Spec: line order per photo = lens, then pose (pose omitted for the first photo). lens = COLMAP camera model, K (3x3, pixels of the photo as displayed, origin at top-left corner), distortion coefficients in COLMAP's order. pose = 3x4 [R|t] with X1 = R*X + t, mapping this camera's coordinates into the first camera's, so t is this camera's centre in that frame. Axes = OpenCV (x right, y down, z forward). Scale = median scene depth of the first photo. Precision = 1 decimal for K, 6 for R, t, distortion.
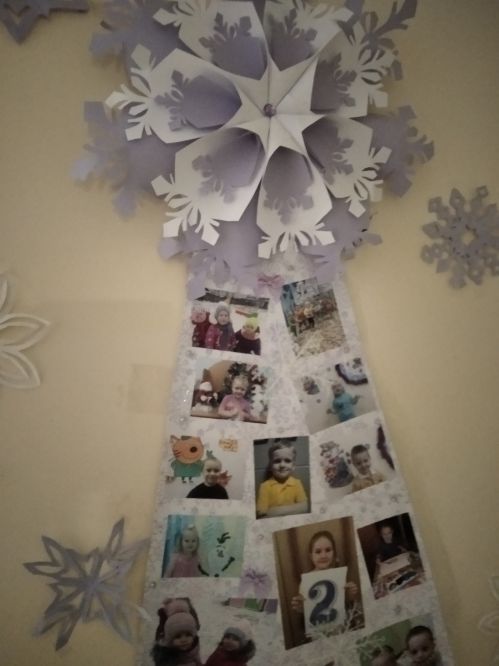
lens RADIAL K [[545.3, 0, 249.5], [0, 545.3, 333.0], [0, 0, 1]] dist [0.098565, -0.159232]
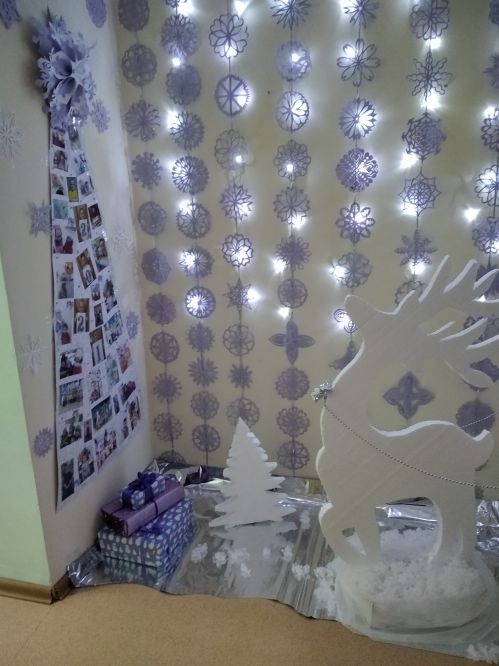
lens RADIAL K [[545.3, 0, 249.5], [0, 545.3, 333.0], [0, 0, 1]] dist [0.098565, -0.159232]
pose [[0.483771, -0.215799, 0.848172, -2.348701], [0.010050, 0.970430, 0.241173, 0.305219], [-0.875137, -0.108149, 0.471635, -1.513552]]
